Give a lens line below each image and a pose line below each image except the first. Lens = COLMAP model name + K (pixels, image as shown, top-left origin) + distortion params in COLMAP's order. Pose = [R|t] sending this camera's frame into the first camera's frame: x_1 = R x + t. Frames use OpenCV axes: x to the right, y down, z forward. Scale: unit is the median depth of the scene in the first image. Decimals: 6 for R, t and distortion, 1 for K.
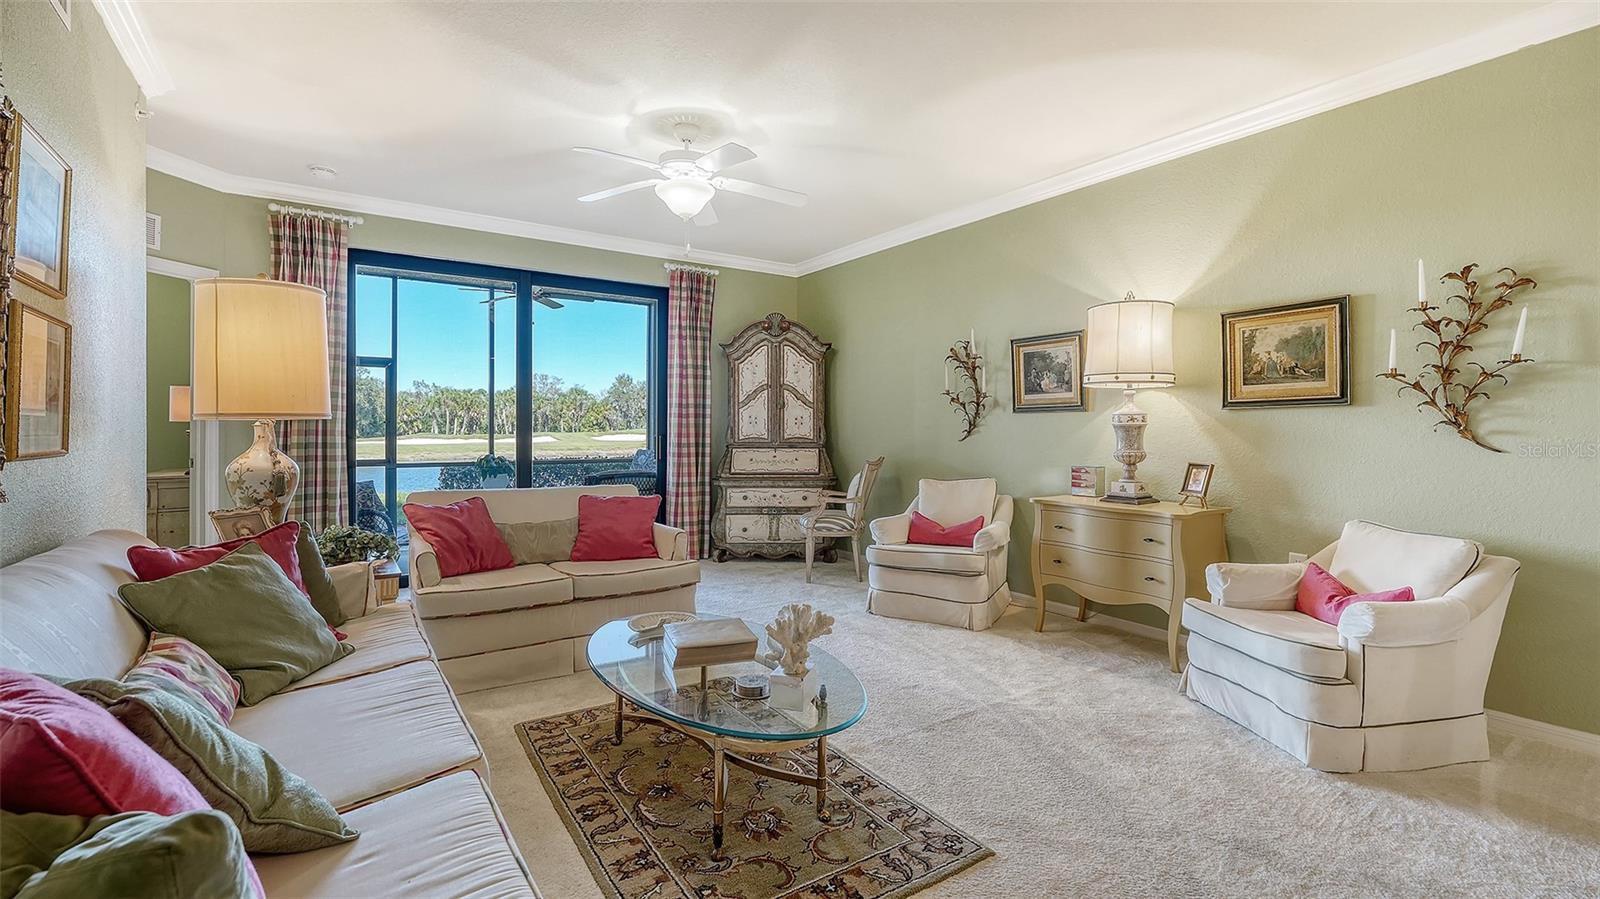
lens RADIAL K [[716.5, 0, 833.8], [0, 716.5, 427.2], [0, 0, 1]] dist [-0.002814, -0.000035]
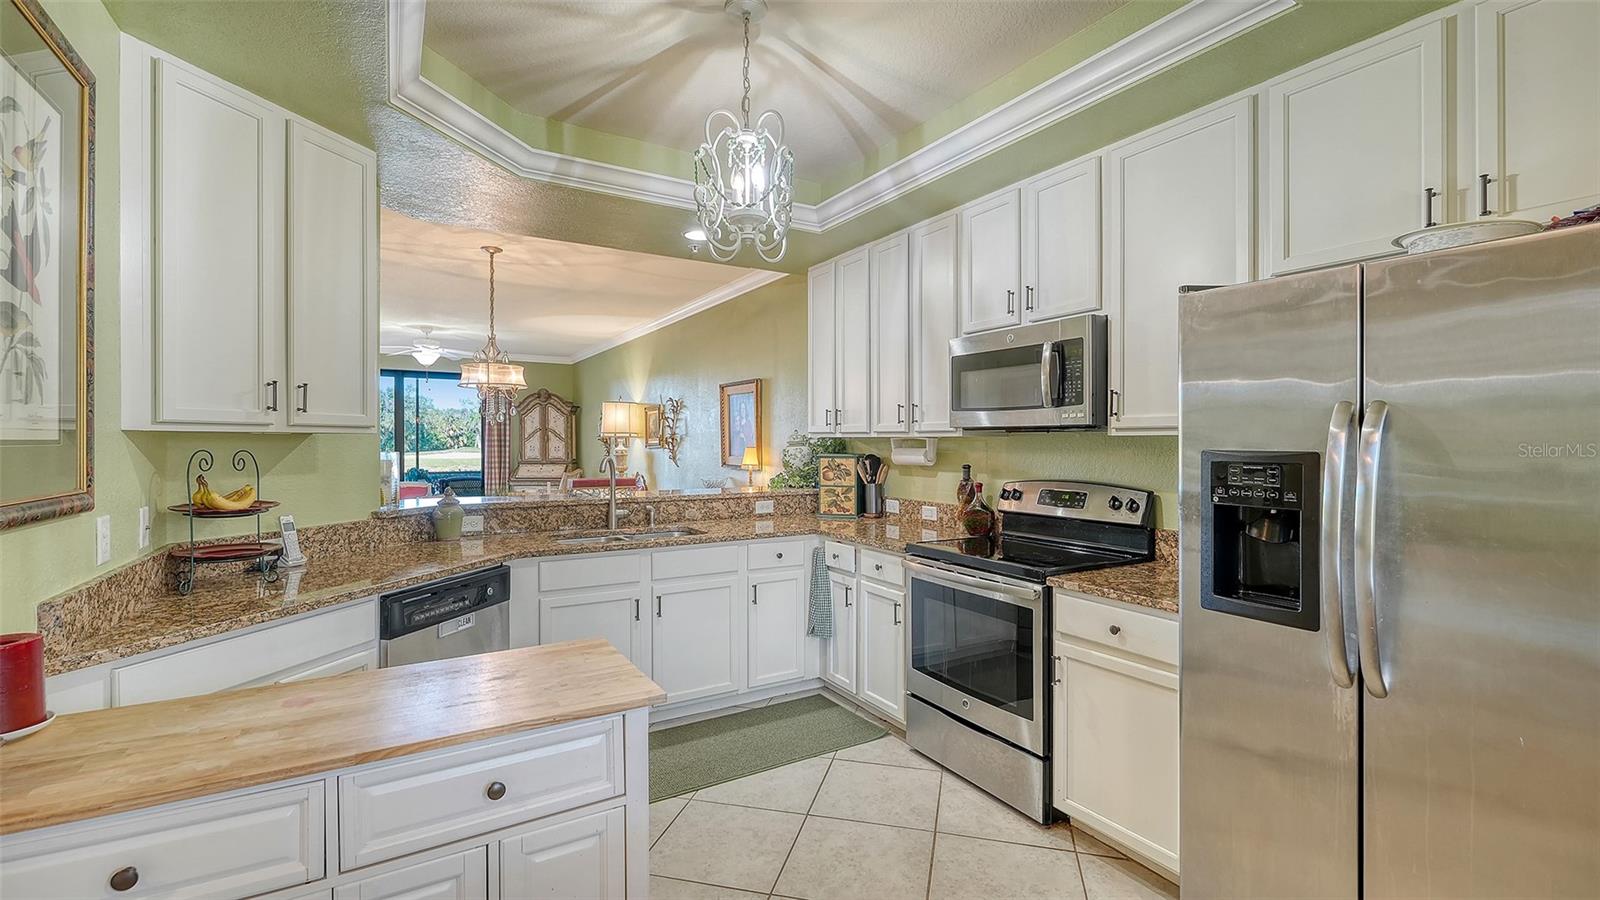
lens RADIAL K [[716.5, 0, 837.1], [0, 716.5, 438.1], [0, 0, 1]] dist [-0.002814, -0.000035]
pose [[0.998391, -0.003690, -0.056590, 0.750297], [0.003590, 0.999992, -0.001858, -0.029663], [0.056596, 0.001652, 0.998396, -0.743580]]
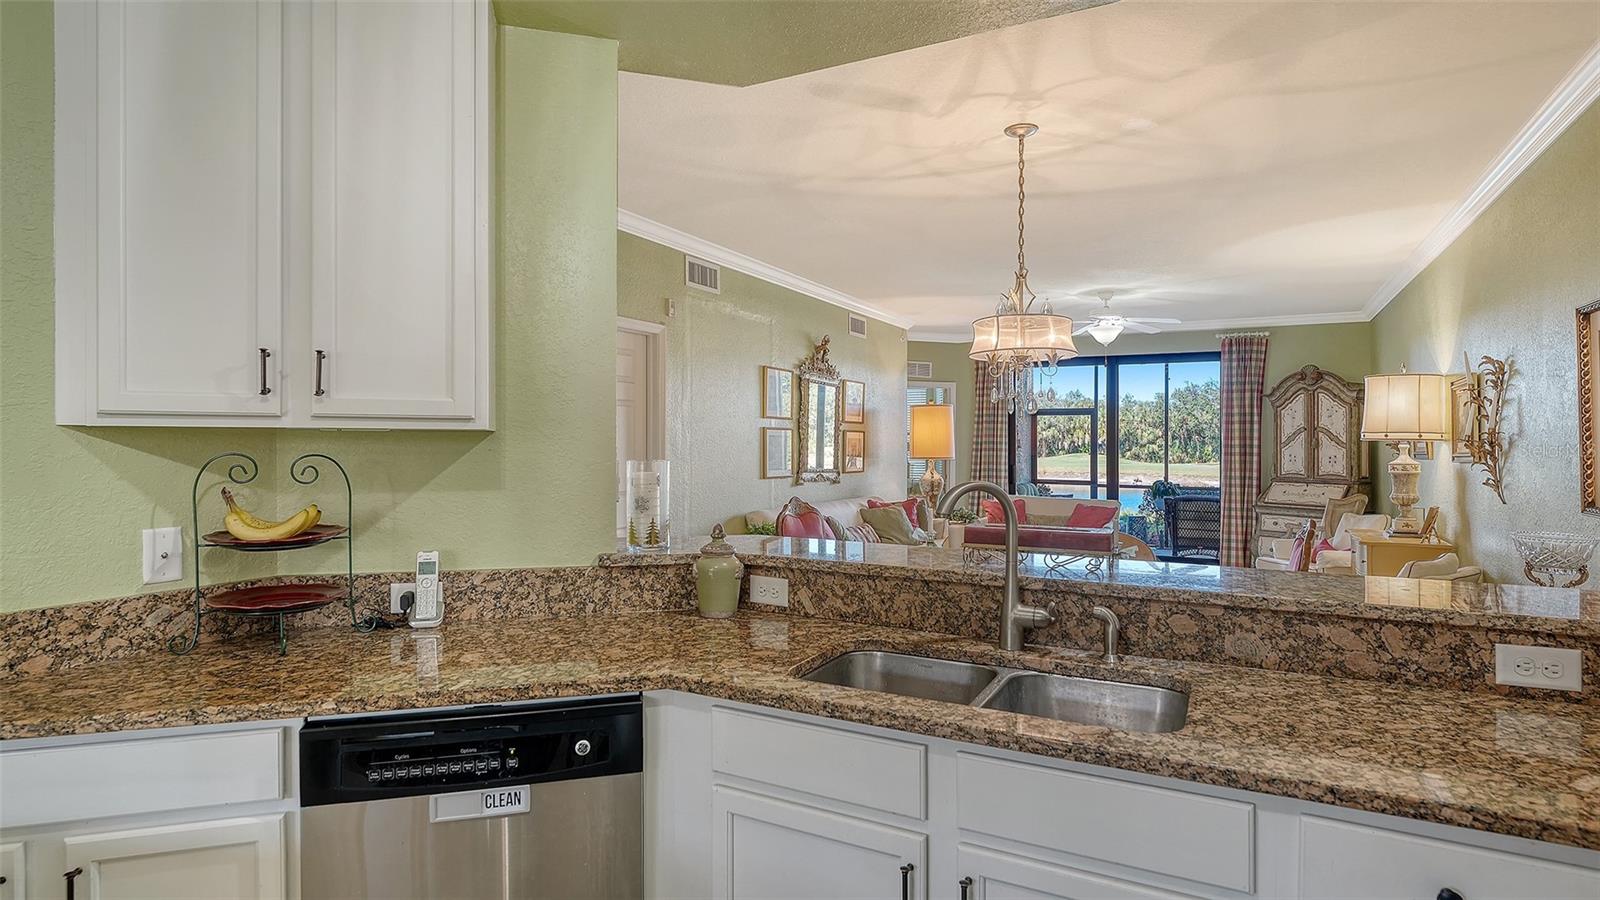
lens RADIAL K [[845.9, 0, 763.2], [0, 845.9, 447.7], [0, 0, 1]] dist [-0.003909, -0.000228]
pose [[0.422566, 0.002656, -0.906328, 0.767872], [-0.001768, 0.999996, 0.002106, -0.028471], [0.906331, 0.000713, 0.422569, -0.357746]]
